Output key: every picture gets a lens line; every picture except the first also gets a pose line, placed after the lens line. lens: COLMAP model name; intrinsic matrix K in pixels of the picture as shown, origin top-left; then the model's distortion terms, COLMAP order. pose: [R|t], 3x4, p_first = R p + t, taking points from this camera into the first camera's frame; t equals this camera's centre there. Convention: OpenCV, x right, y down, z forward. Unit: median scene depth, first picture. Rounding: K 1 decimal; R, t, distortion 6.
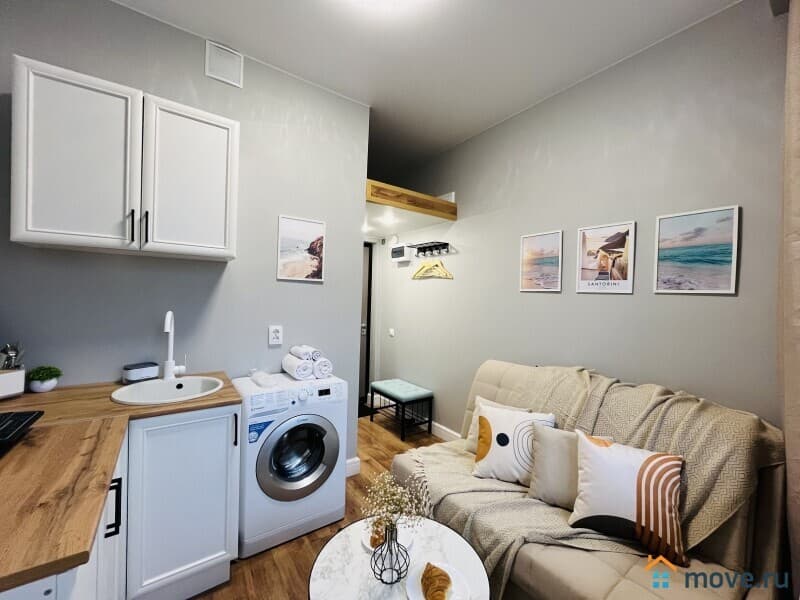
lens RADIAL K [[325.1, 0, 399.8], [0, 325.1, 300.1], [0, 0, 1]] dist [-0.001568, -0.000459]
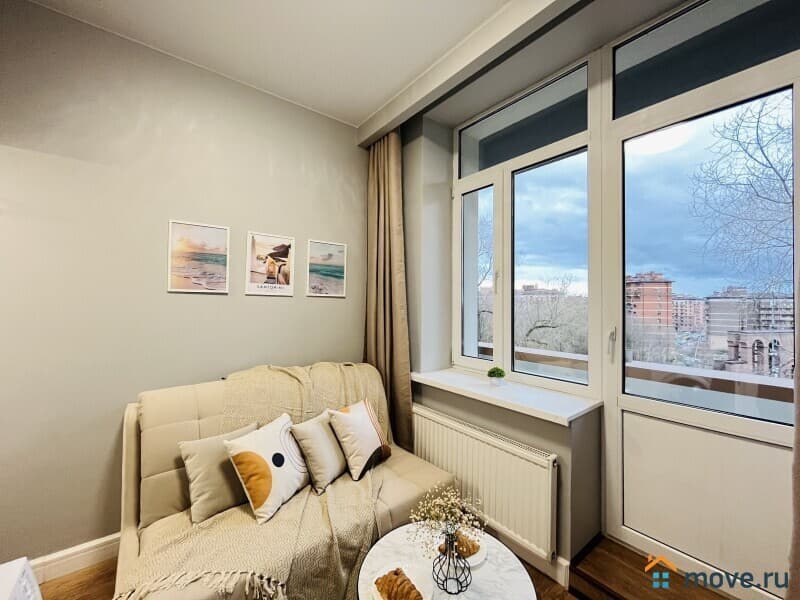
lens RADIAL K [[325.1, 0, 398.7], [0, 325.1, 297.0], [0, 0, 1]] dist [-0.001568, -0.000459]
pose [[-0.042368, -0.009999, 0.999052, -0.522196], [-0.000141, 0.999950, 0.010002, -0.027774], [-0.999102, 0.000283, -0.042368, 0.620758]]
